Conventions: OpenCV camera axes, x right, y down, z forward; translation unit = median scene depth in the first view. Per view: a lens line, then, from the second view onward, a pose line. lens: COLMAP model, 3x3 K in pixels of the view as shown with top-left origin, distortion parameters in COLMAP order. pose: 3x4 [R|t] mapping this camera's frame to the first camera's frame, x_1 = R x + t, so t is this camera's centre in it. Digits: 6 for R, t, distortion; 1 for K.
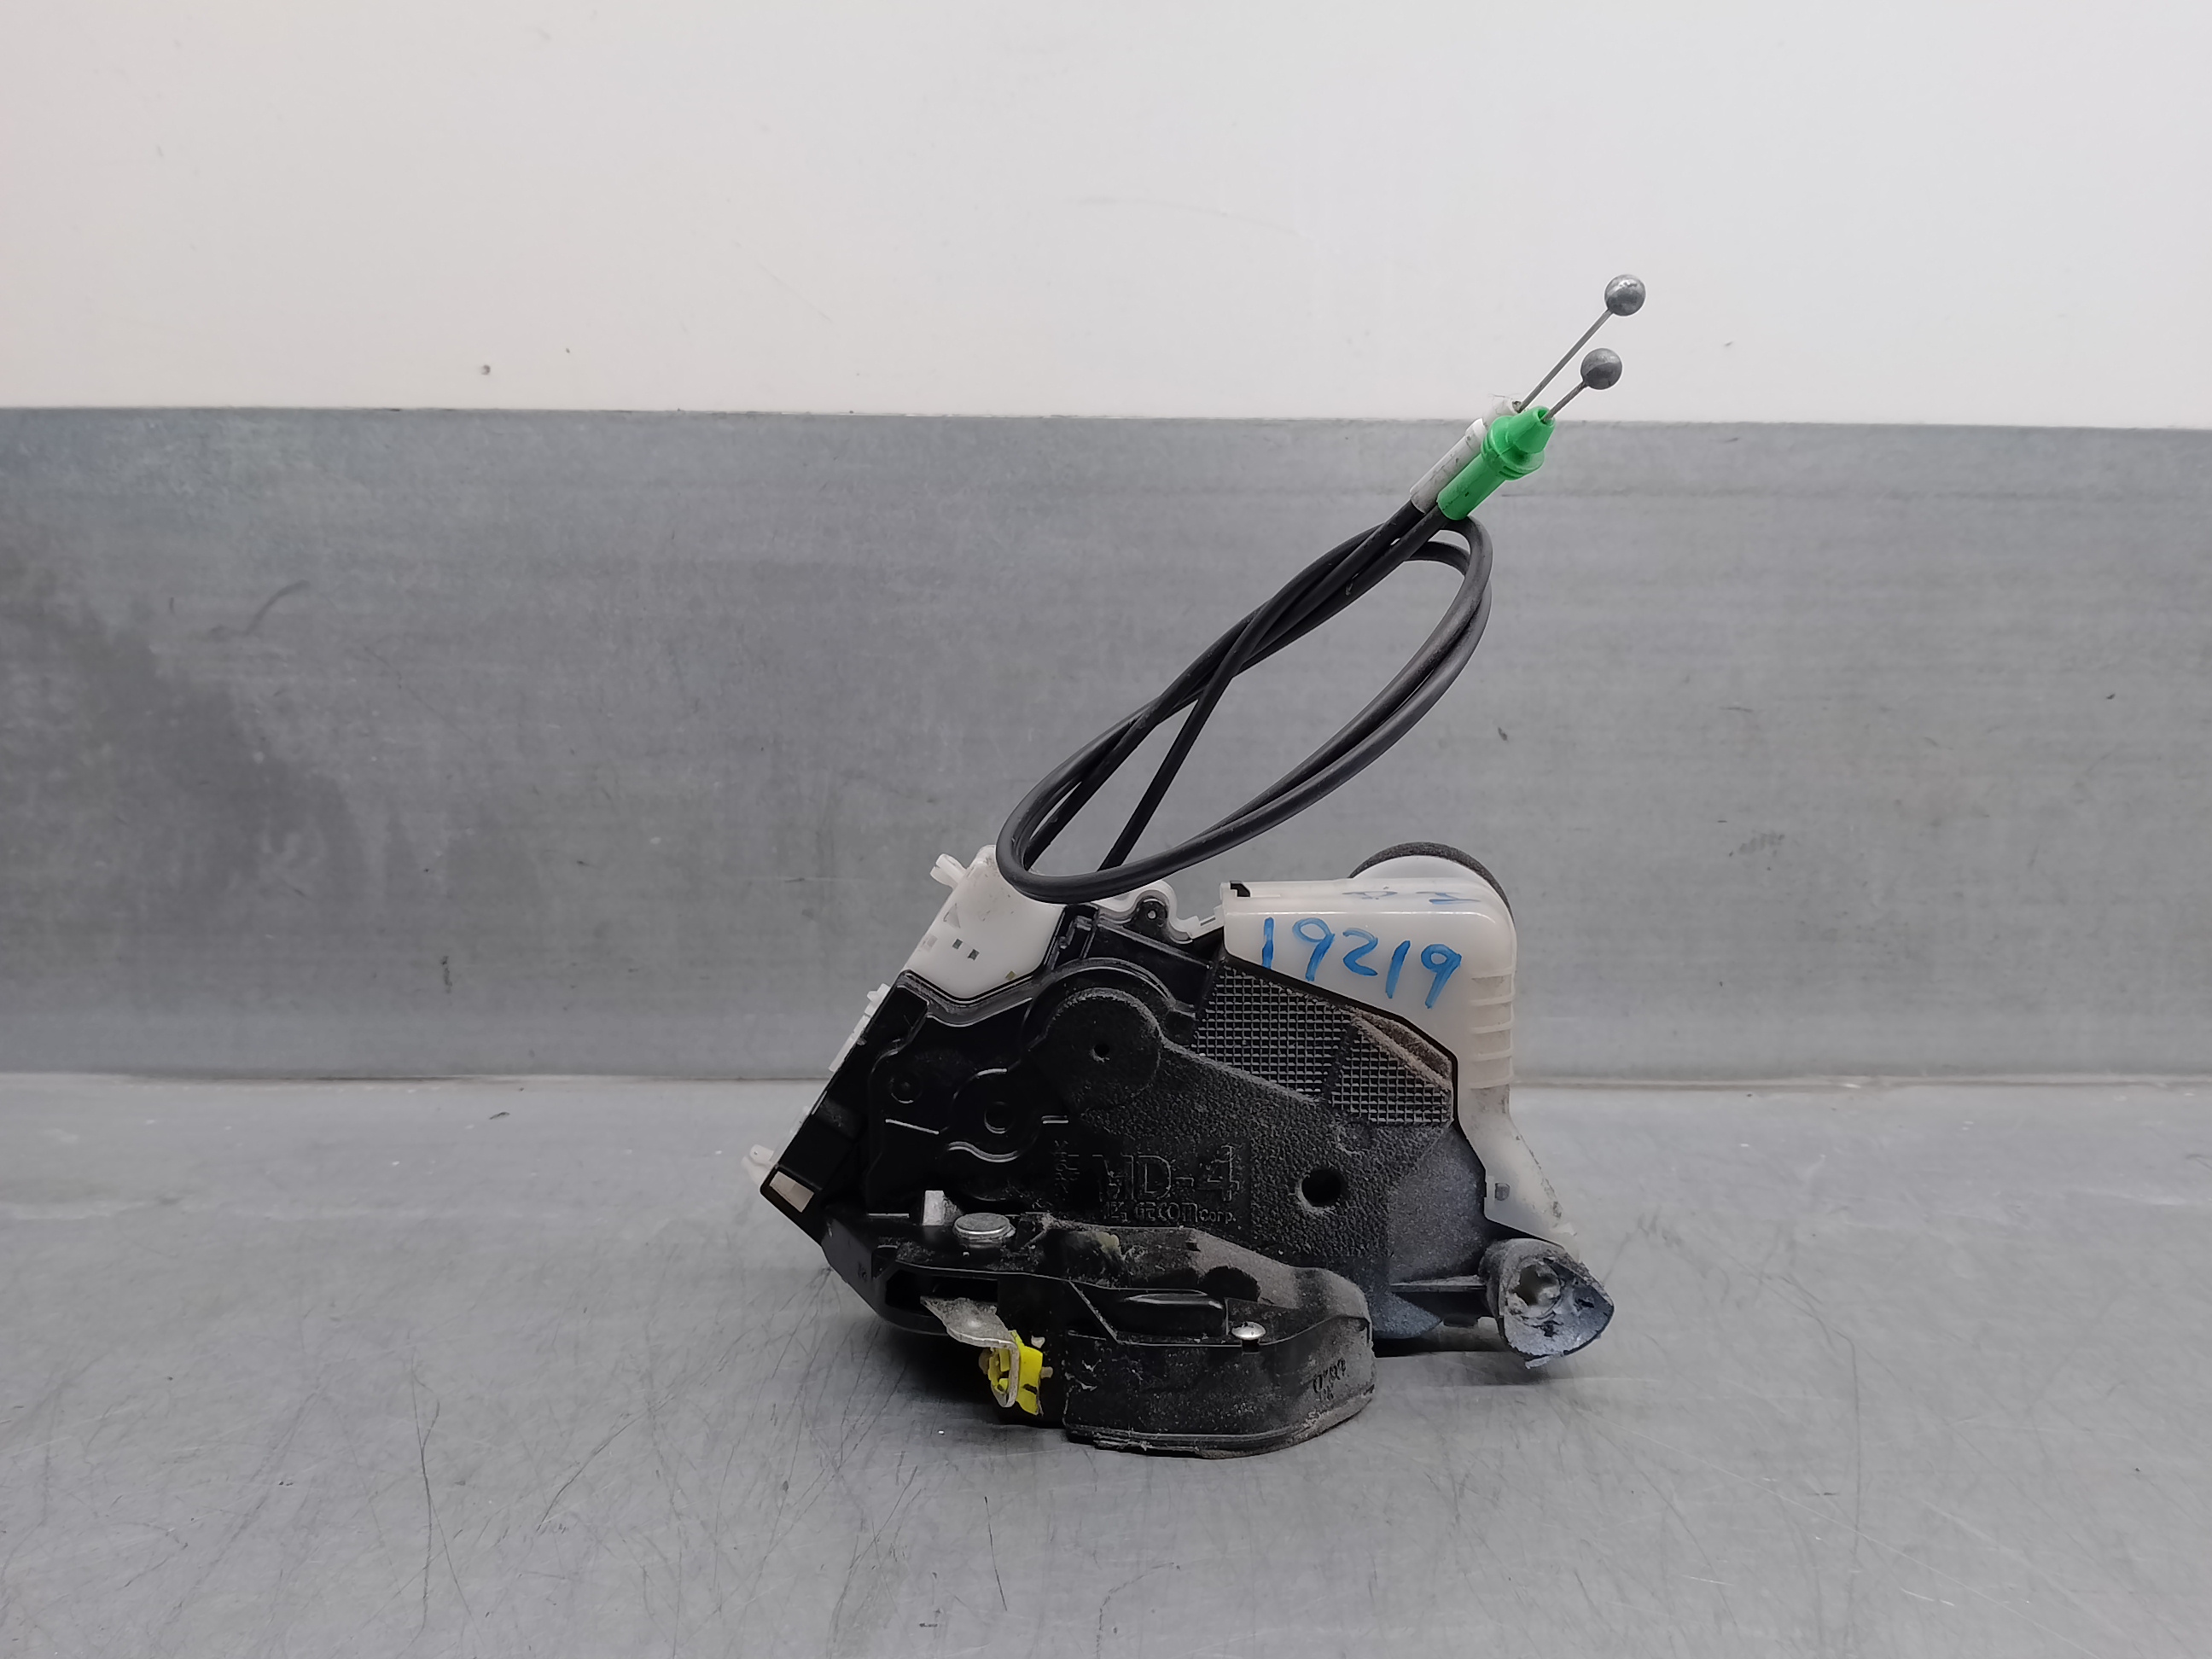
lens RADIAL K [[1761.4, 0, 1109.0], [0, 1761.4, 831.8], [0, 0, 1]] dist [0.057154, -0.132708]
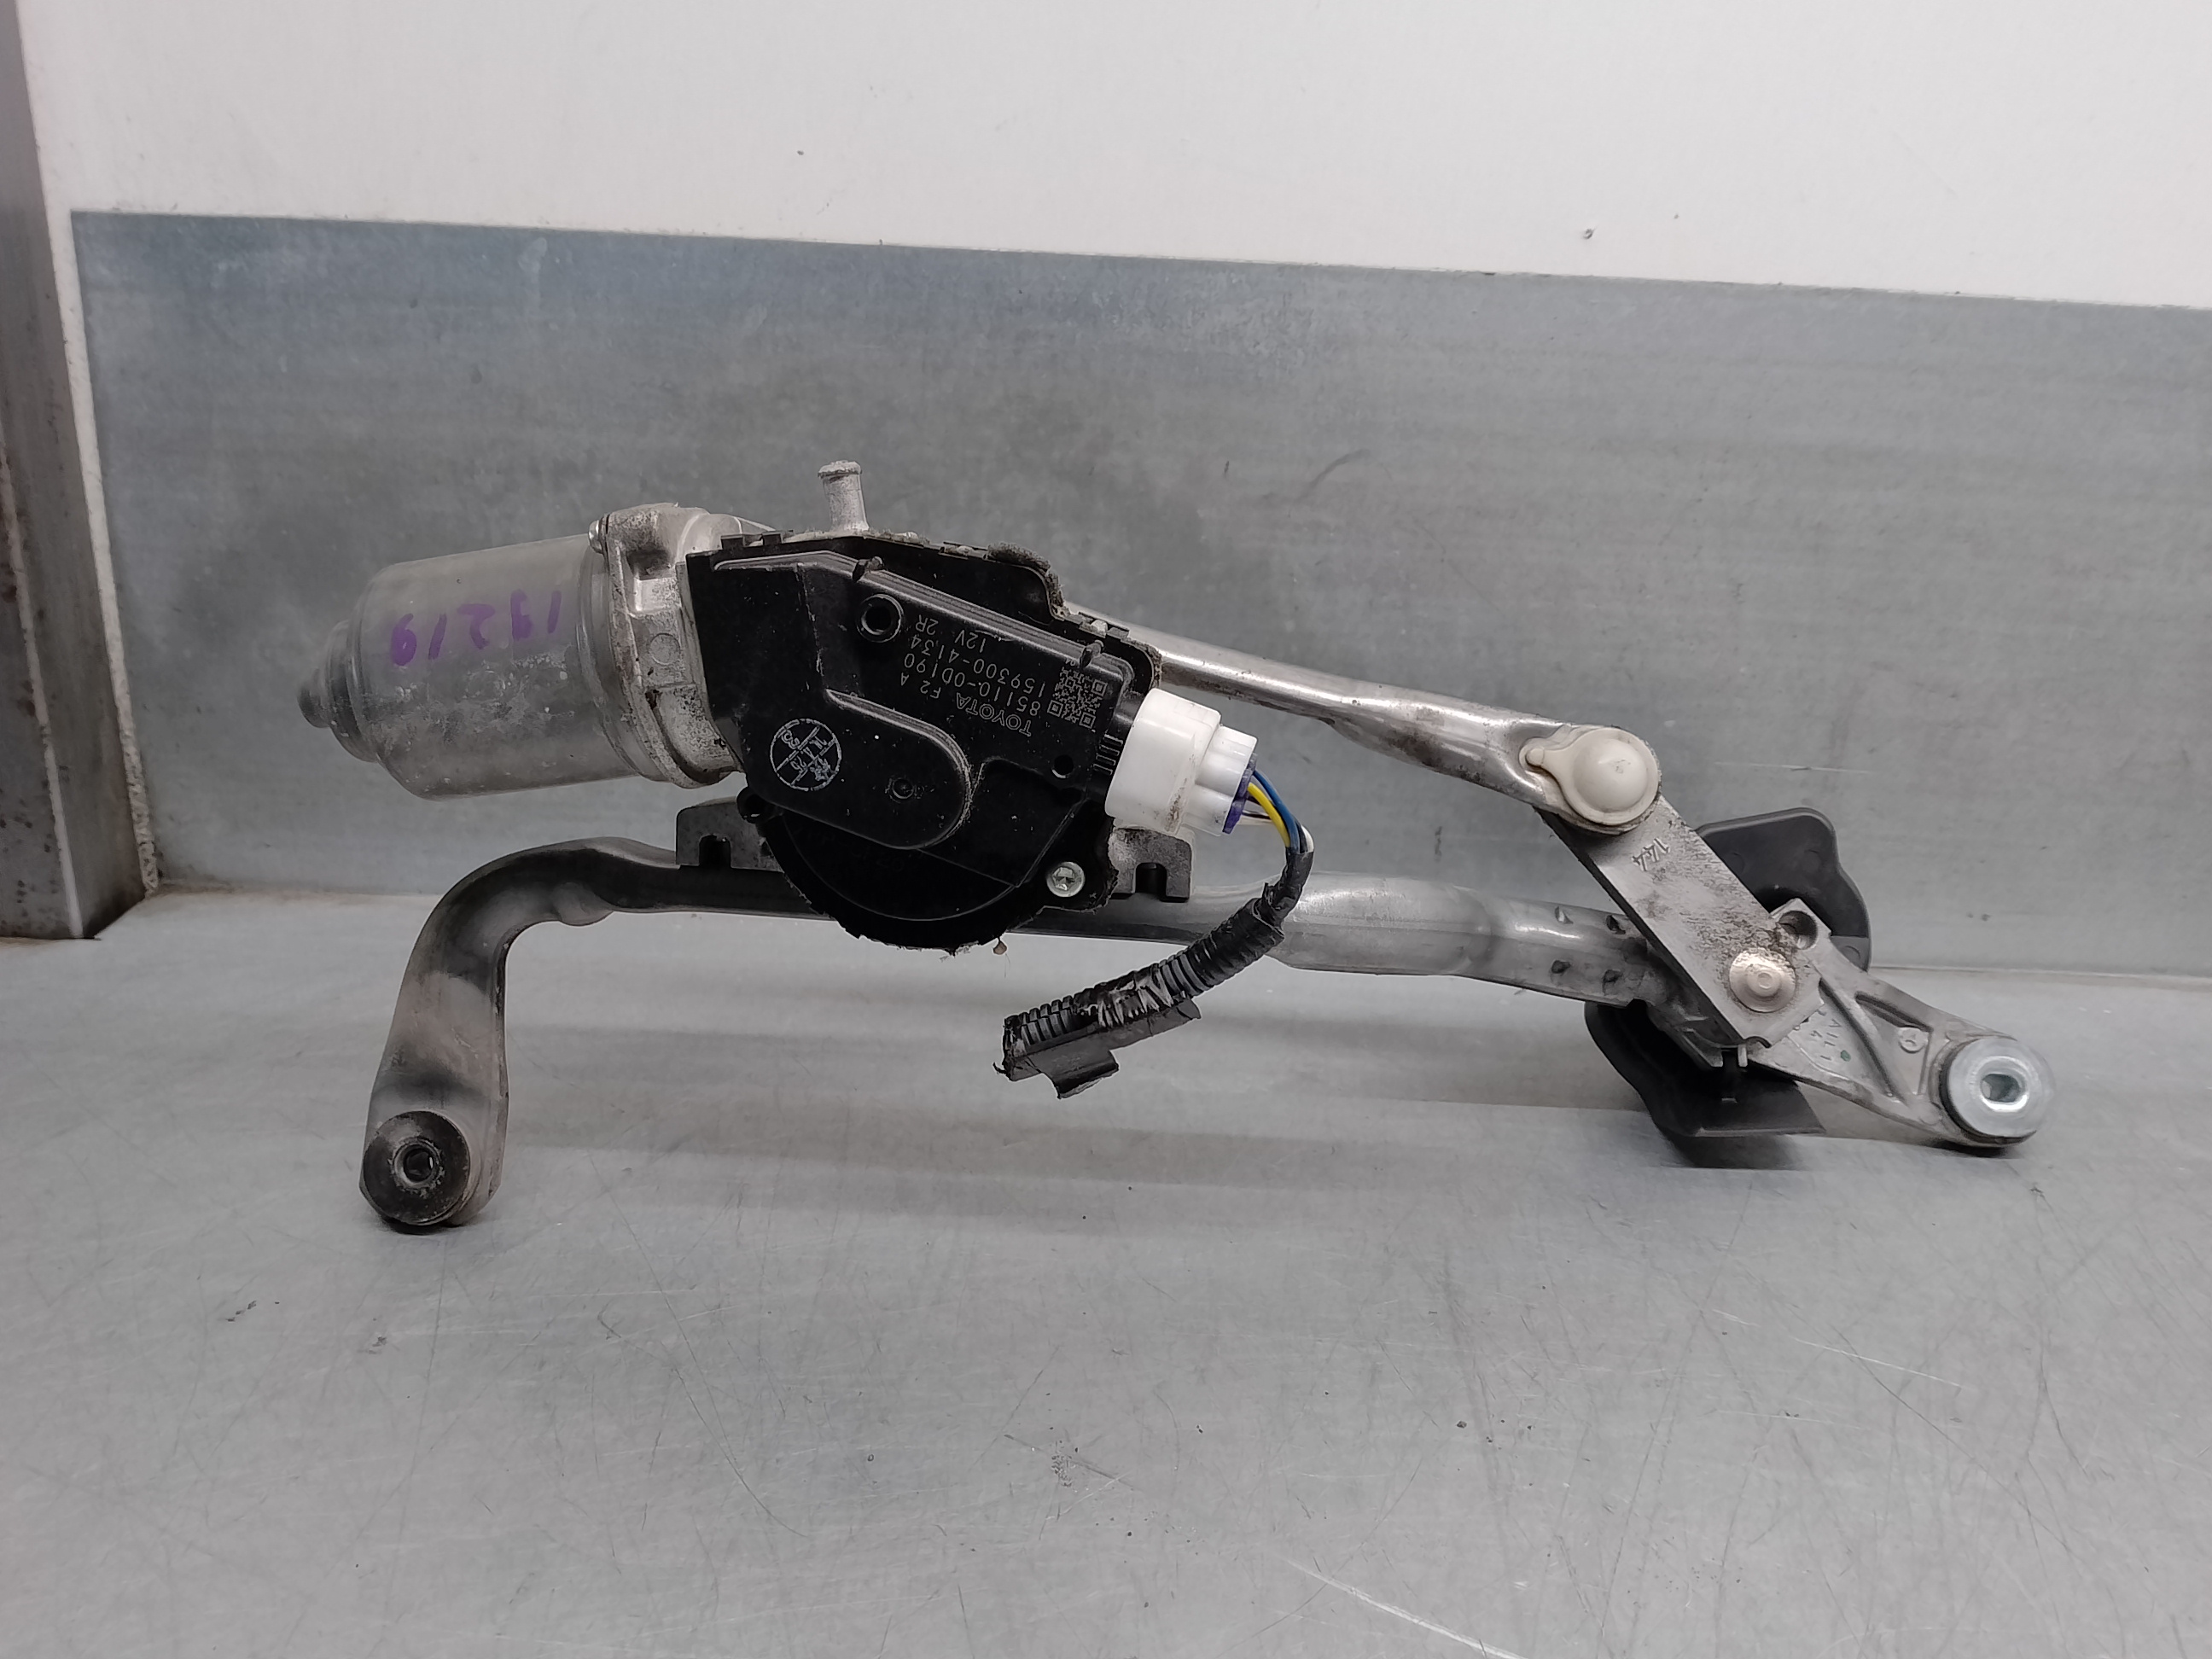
lens RADIAL K [[1761.4, 0, 1117.4], [0, 1761.4, 830.0], [0, 0, 1]] dist [0.057154, -0.132708]
pose [[0.998548, 0.046915, -0.026457, -0.549807], [-0.042373, 0.987497, 0.151833, -0.075604], [0.033250, -0.150492, 0.988052, -0.001346]]
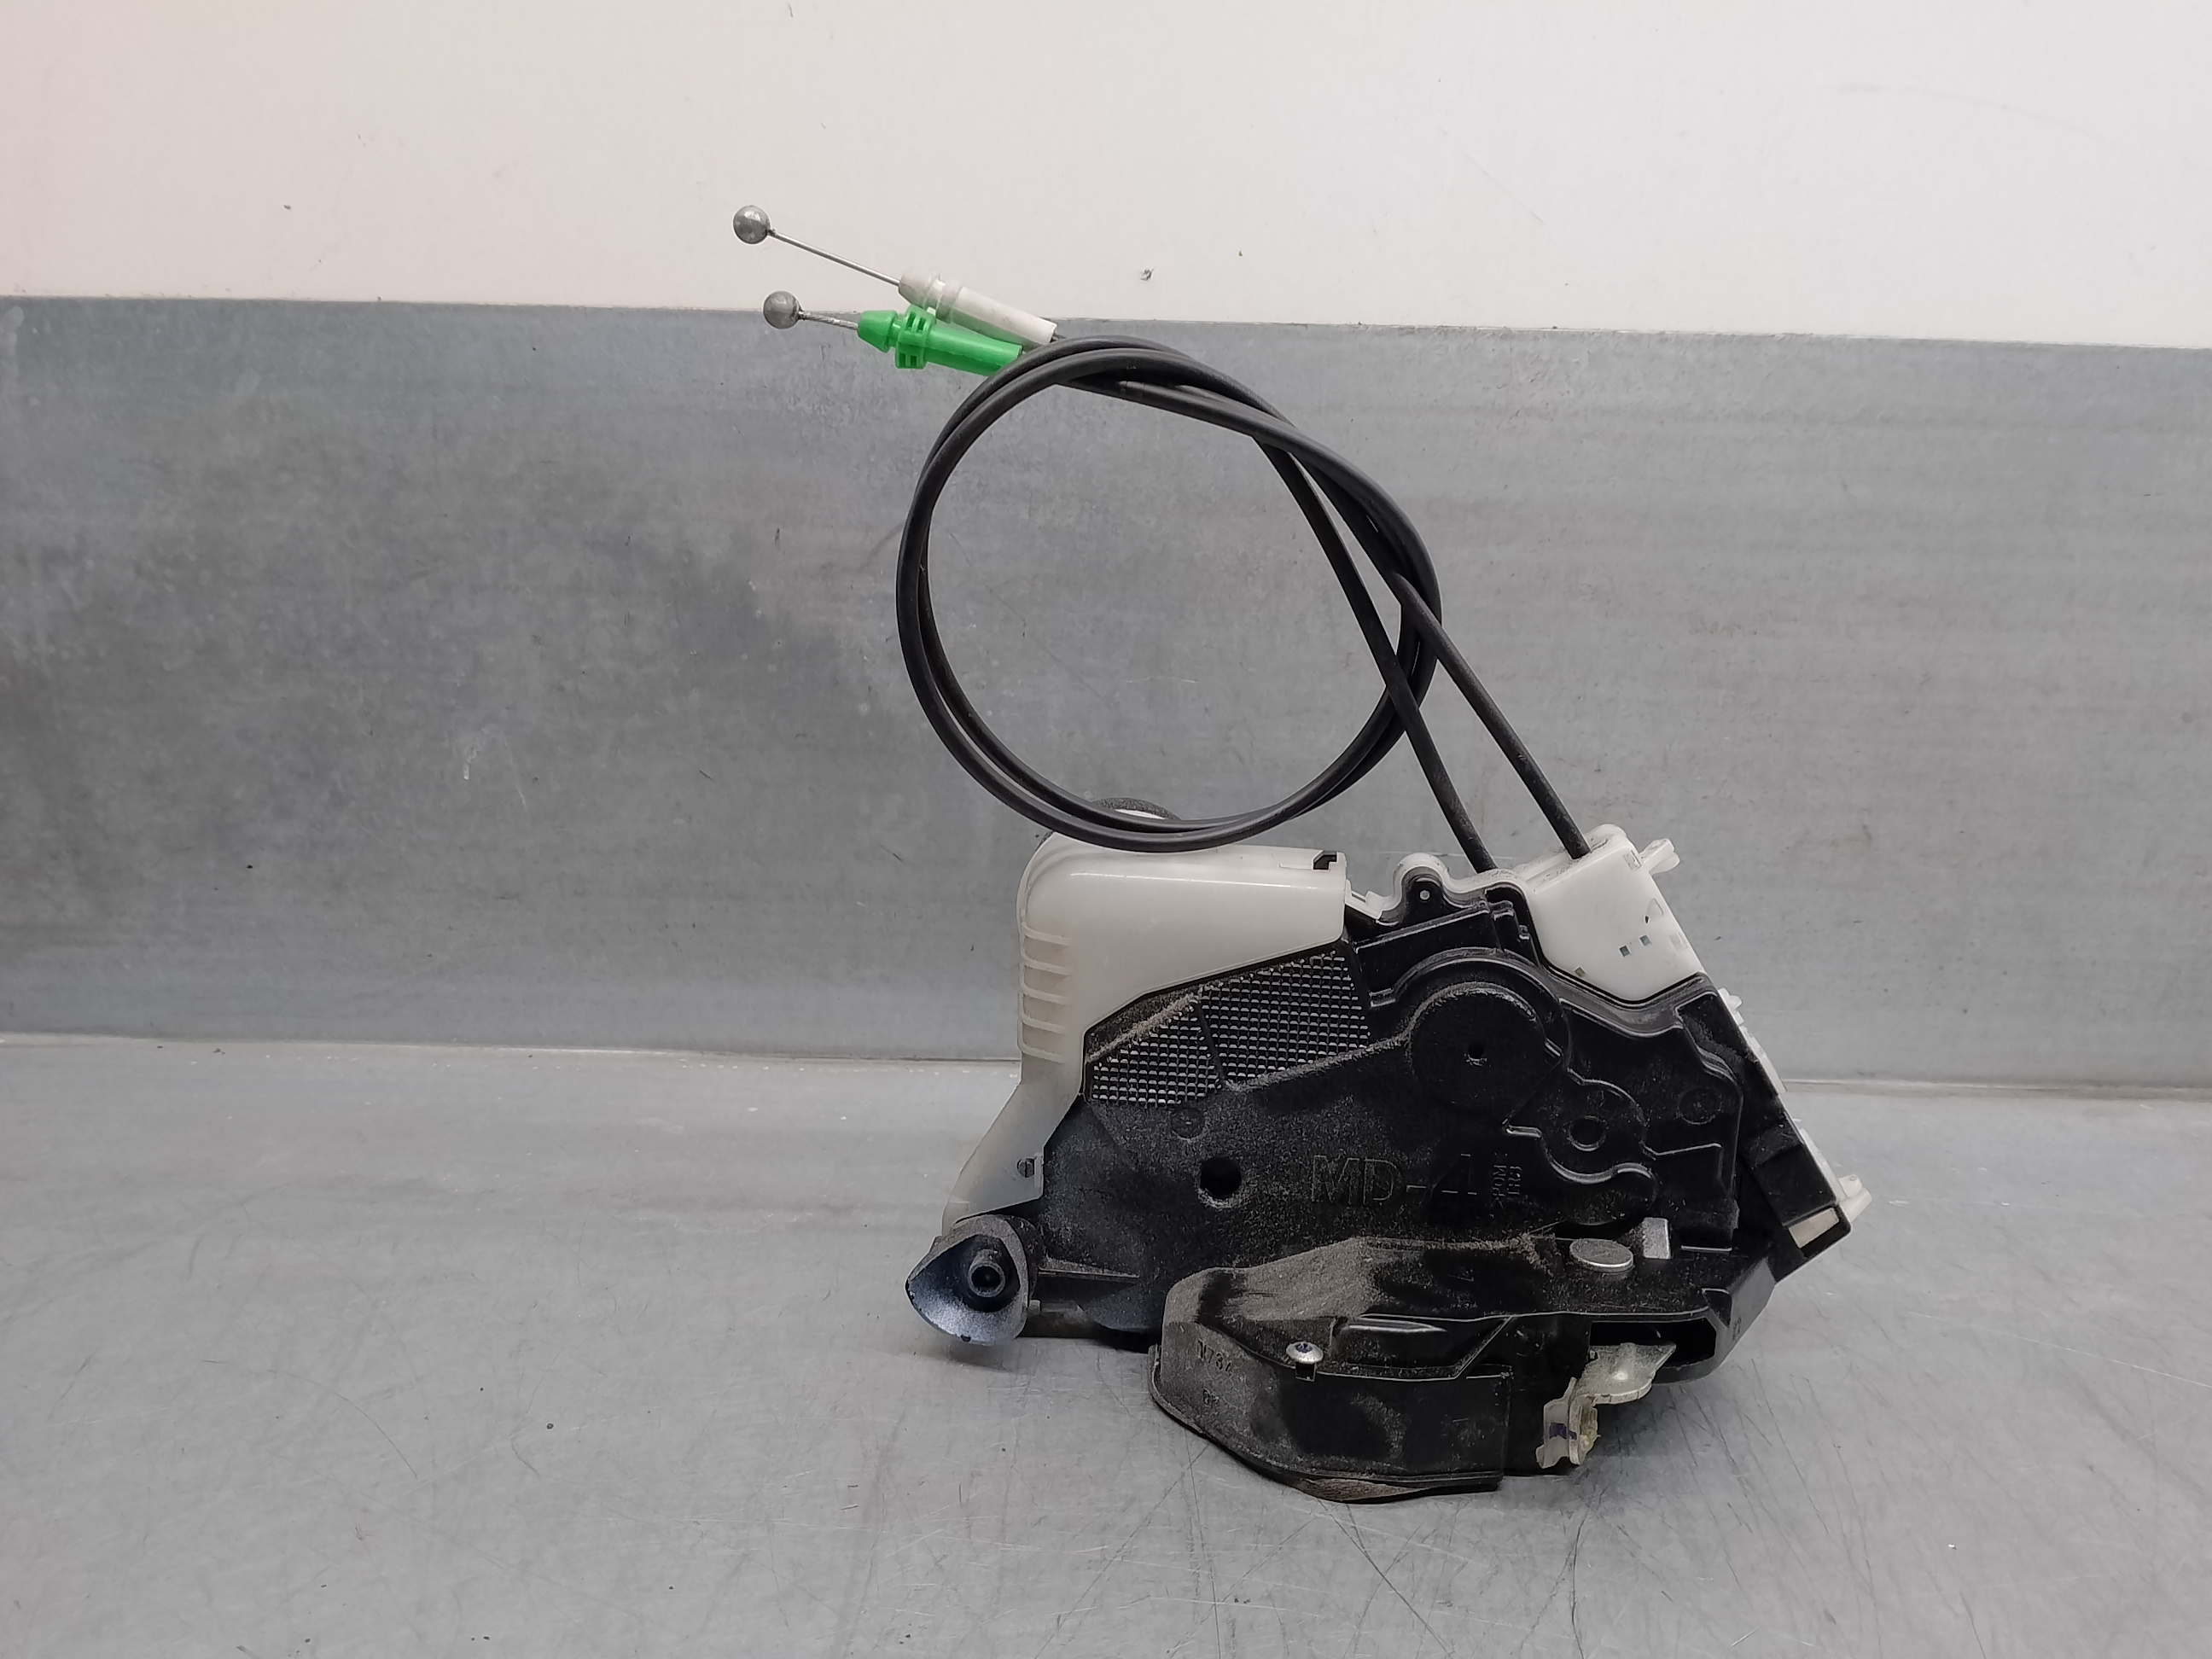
lens RADIAL K [[1761.4, 0, 1109.9], [0, 1761.4, 829.8], [0, 0, 1]] dist [0.057154, -0.132708]
pose [[0.999429, 0.021241, -0.026296, -0.331950], [-0.019828, 0.998404, 0.052877, -0.030675], [0.027377, -0.052325, 0.998255, 0.104035]]
